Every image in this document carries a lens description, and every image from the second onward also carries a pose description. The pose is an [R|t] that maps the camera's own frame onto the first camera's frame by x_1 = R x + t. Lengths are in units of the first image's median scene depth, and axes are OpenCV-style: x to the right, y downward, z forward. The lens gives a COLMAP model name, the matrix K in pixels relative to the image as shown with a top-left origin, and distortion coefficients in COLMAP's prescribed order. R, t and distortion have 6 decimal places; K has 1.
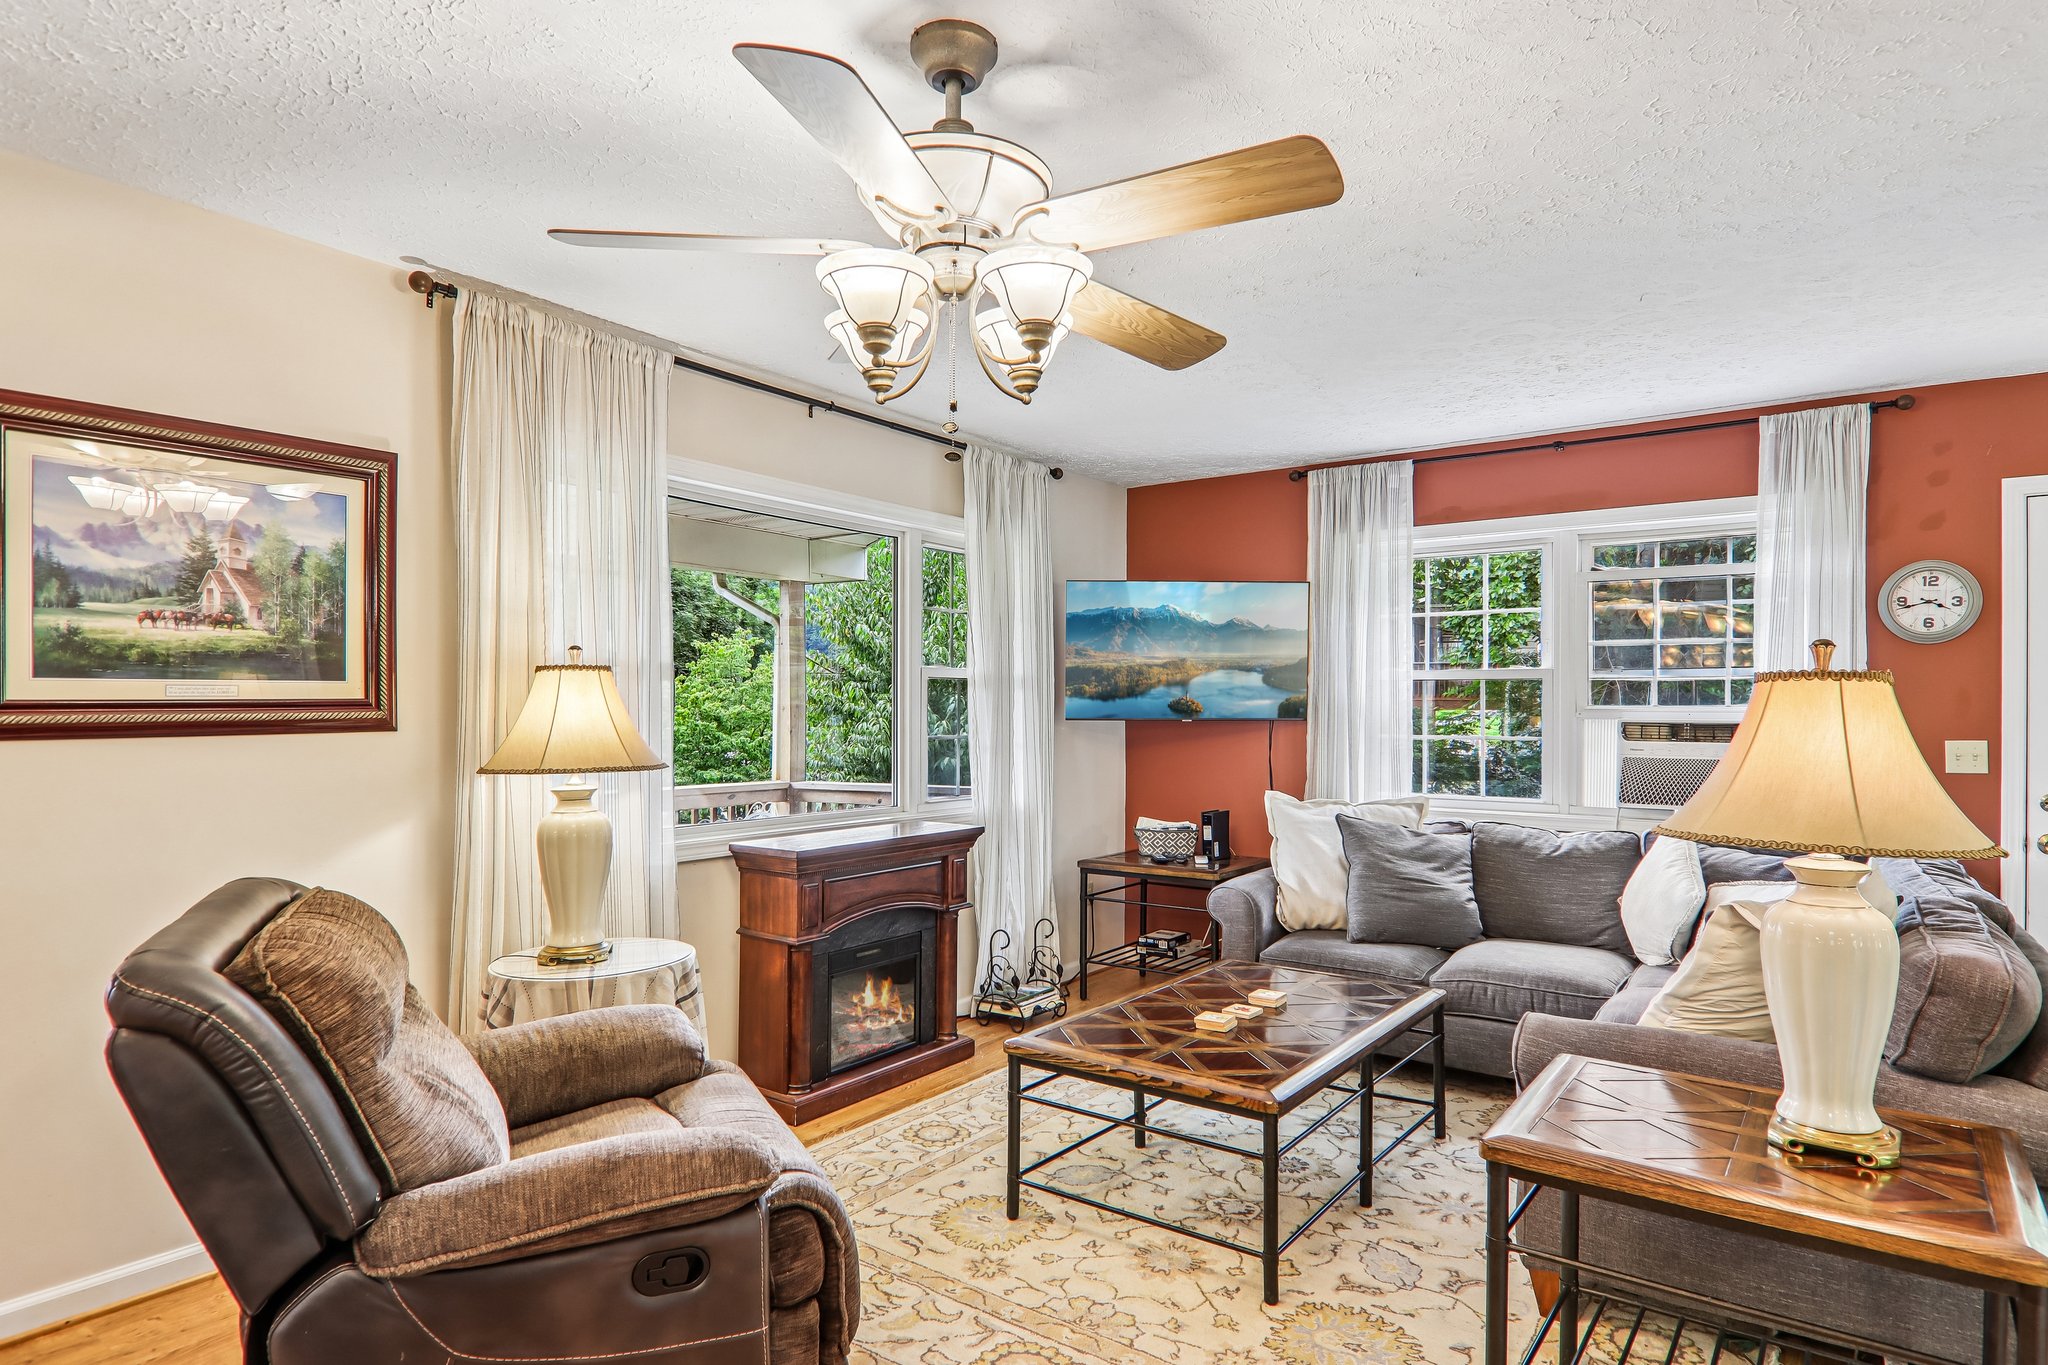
lens RADIAL K [[1145.6, 0, 1052.0], [0, 1145.6, 718.3], [0, 0, 1]] dist [0.026174, -0.018695]
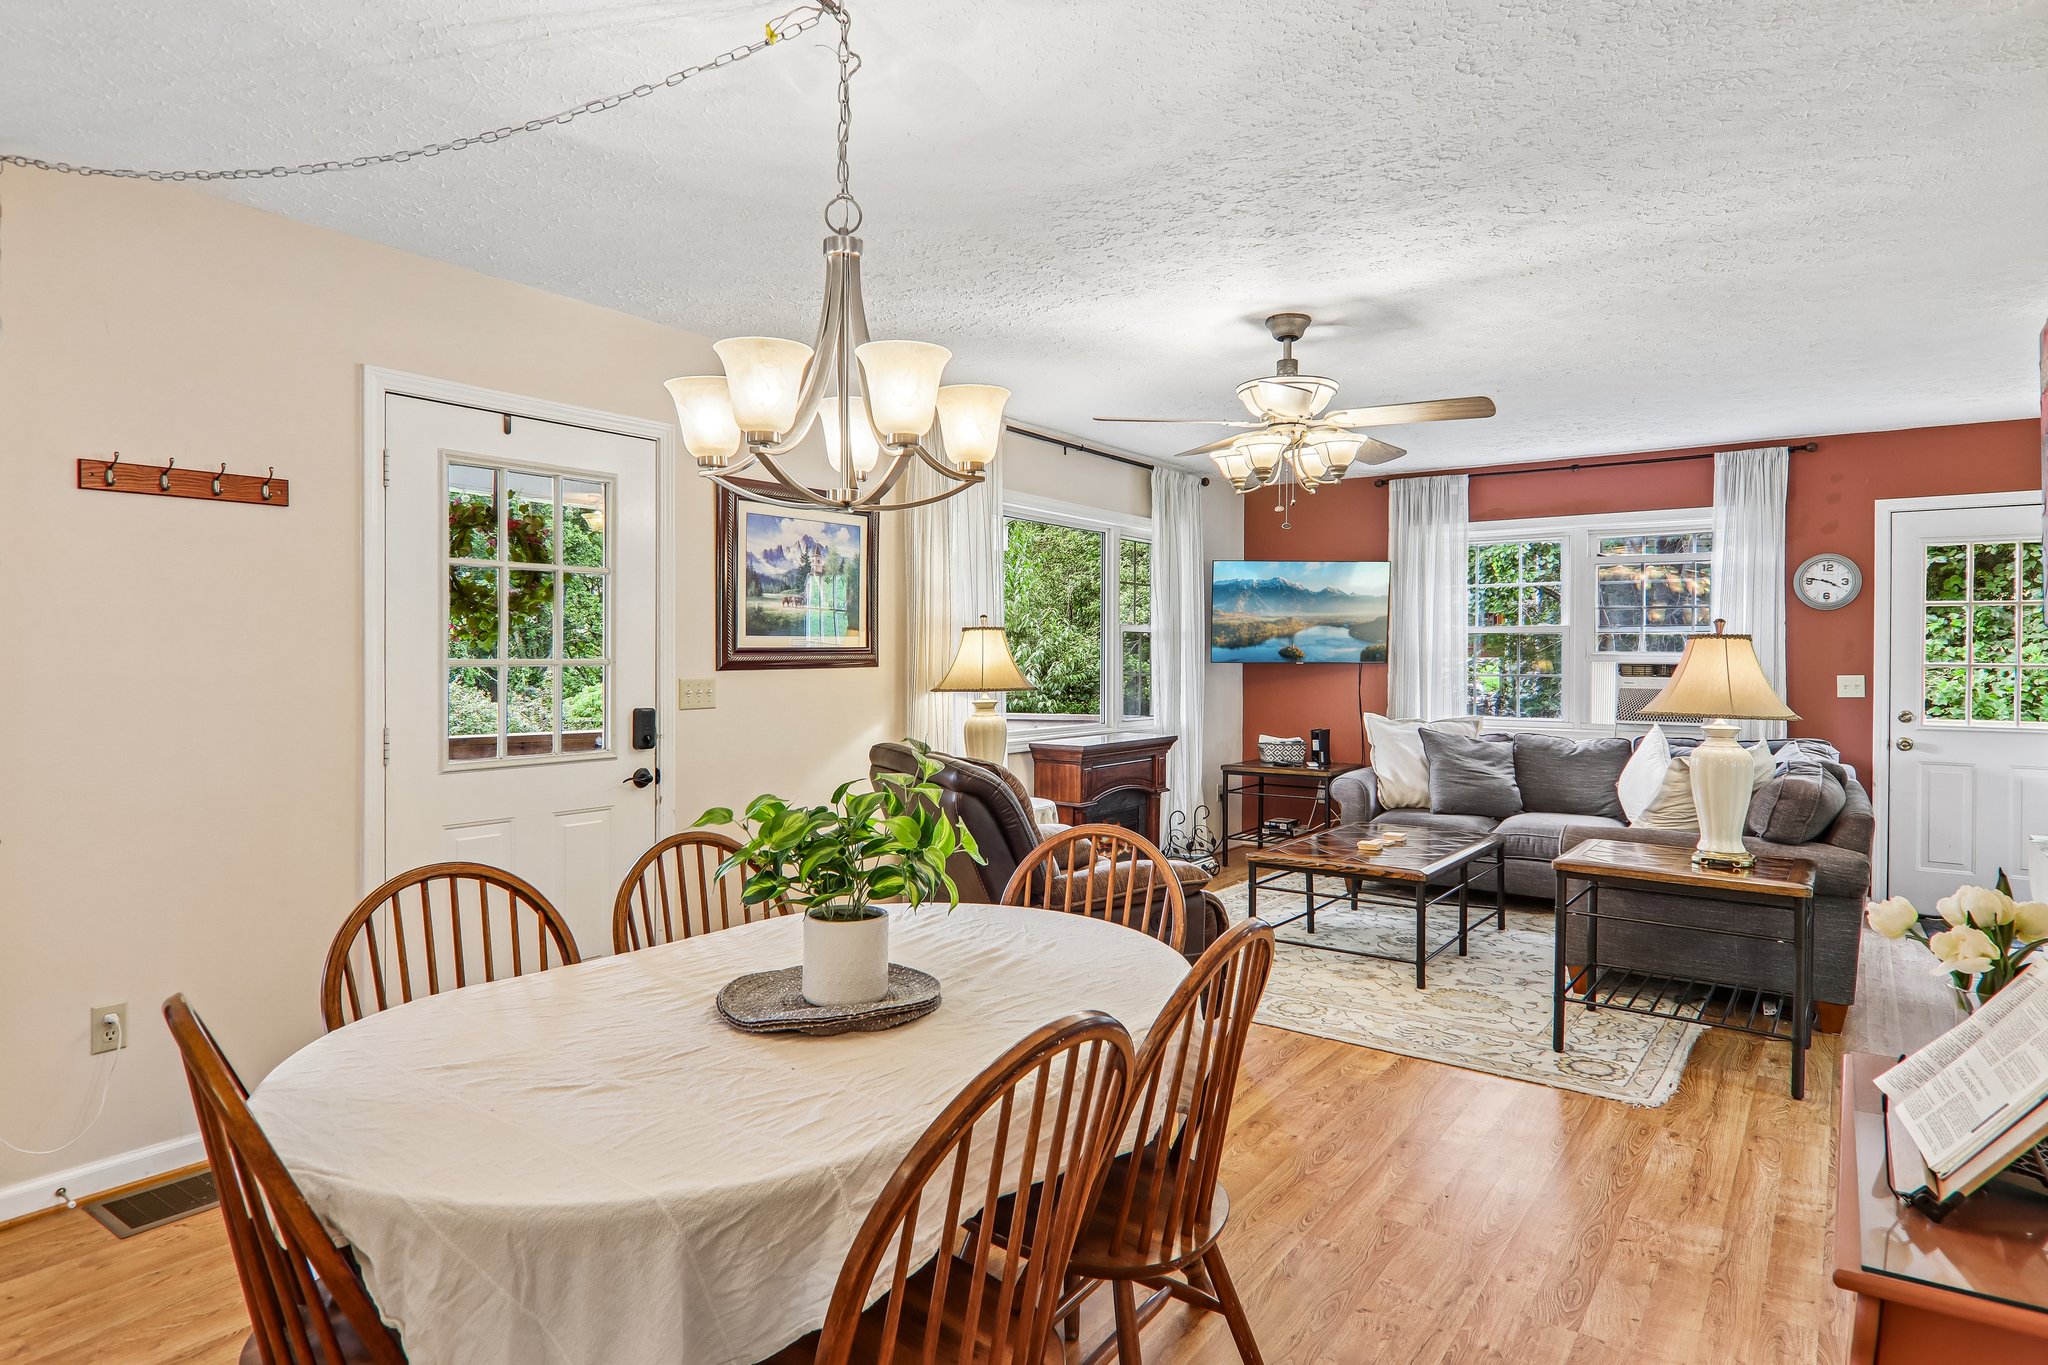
lens RADIAL K [[1145.6, 0, 1047.2], [0, 1145.6, 674.7], [0, 0, 1]] dist [0.026174, -0.018695]
pose [[0.999998, 0.000255, 0.002158, -0.239842], [-0.000272, 0.999972, 0.007478, 0.007529], [-0.002156, -0.007478, 0.999970, -0.471277]]
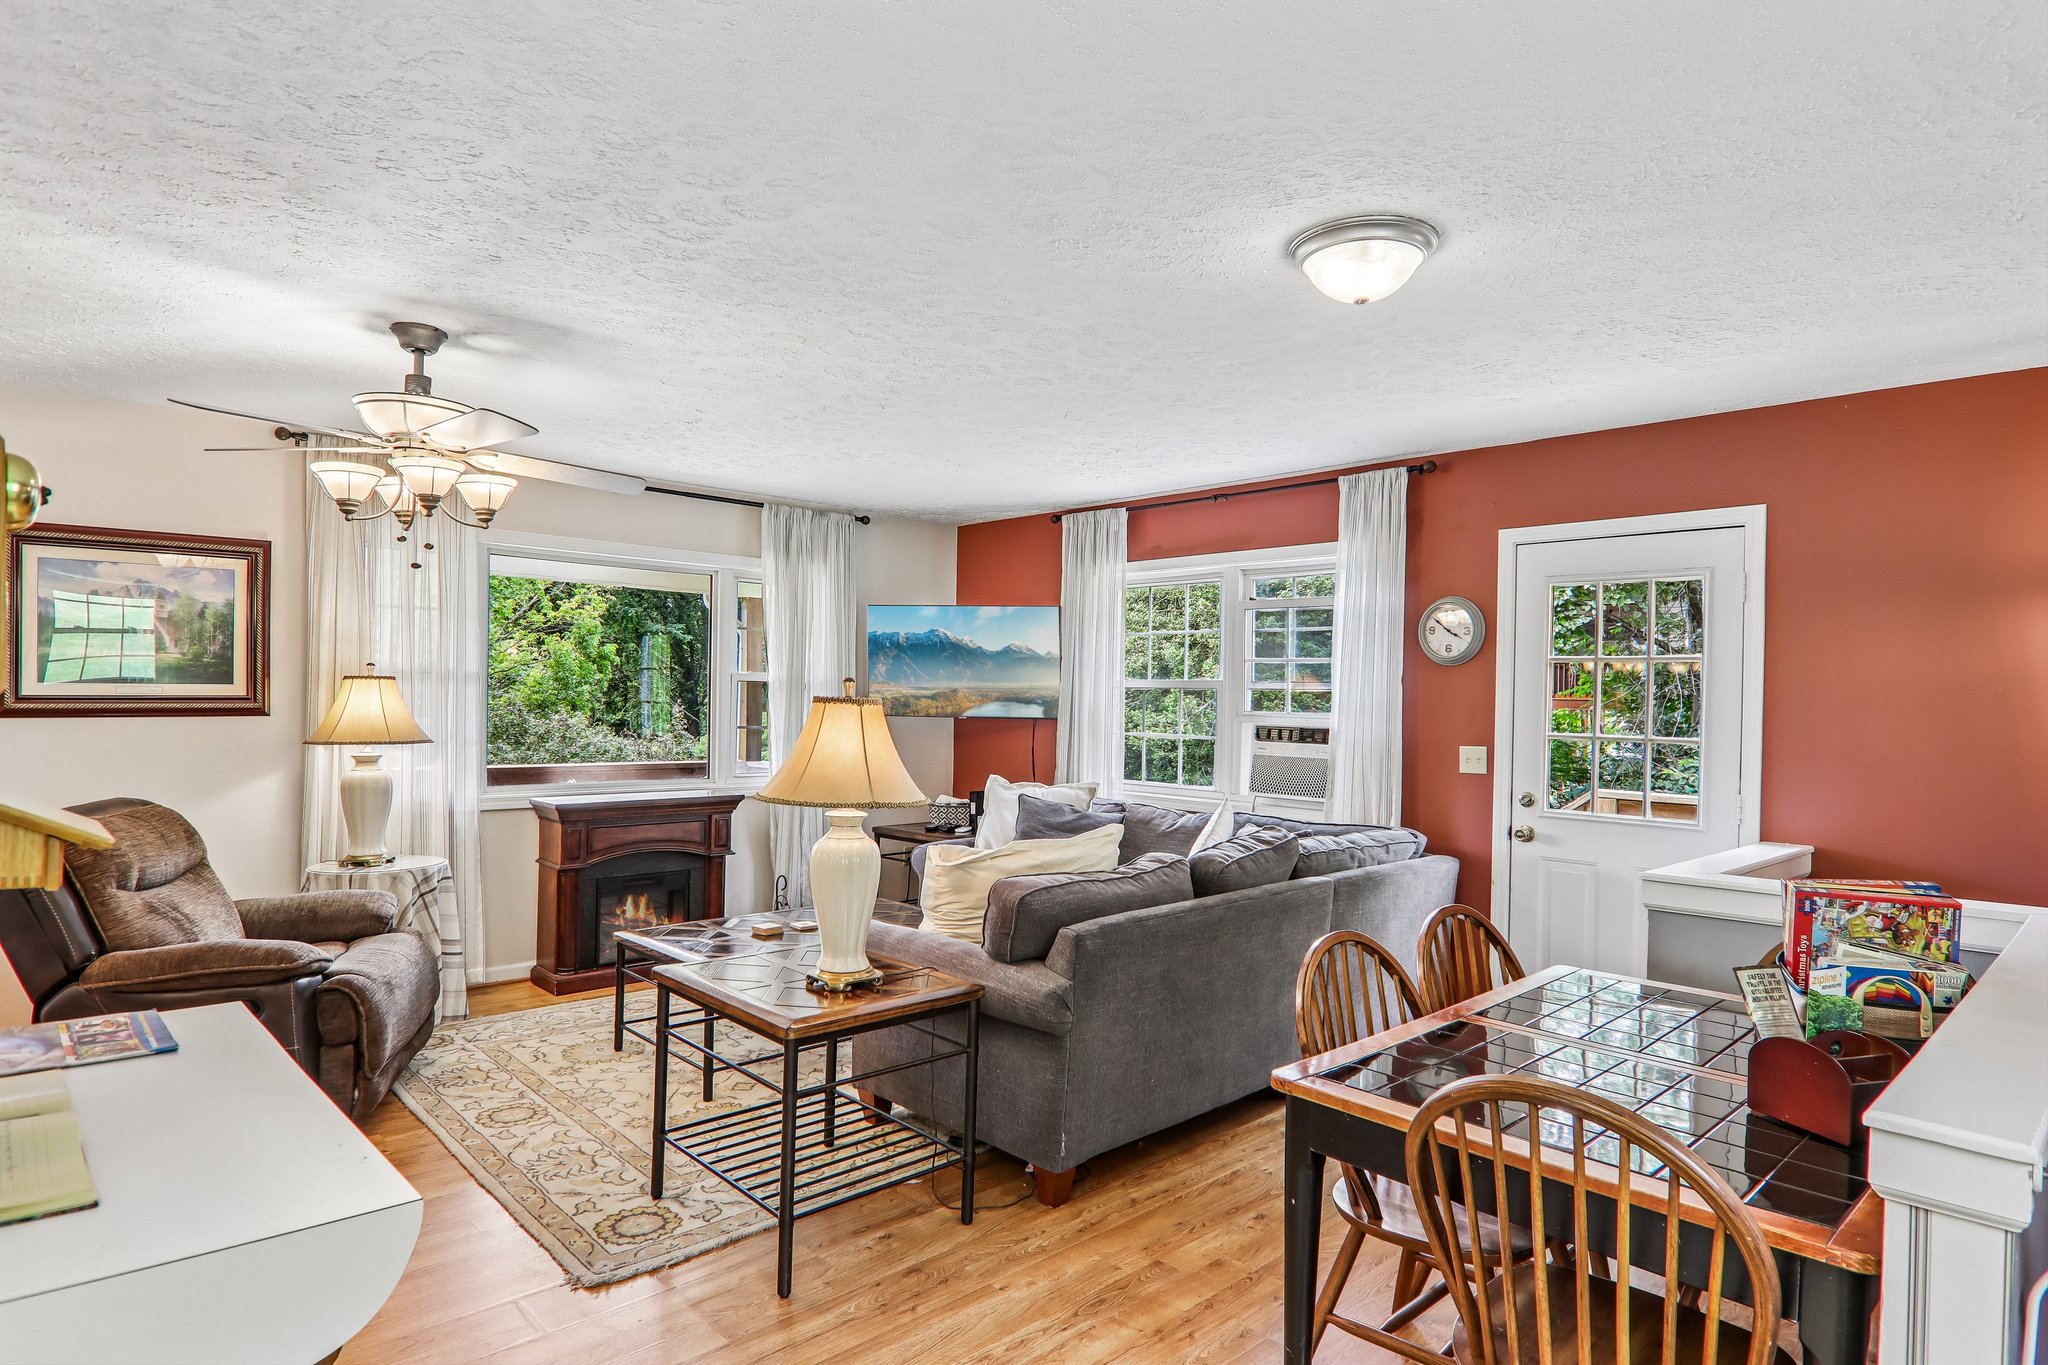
lens RADIAL K [[1145.6, 0, 1033.5], [0, 1145.6, 713.9], [0, 0, 1]] dist [0.026174, -0.018695]
pose [[0.981082, 0.017274, -0.192821, 0.557146], [-0.016788, 0.999850, 0.004158, -0.011595], [0.192864, -0.000842, 0.981225, -0.256777]]
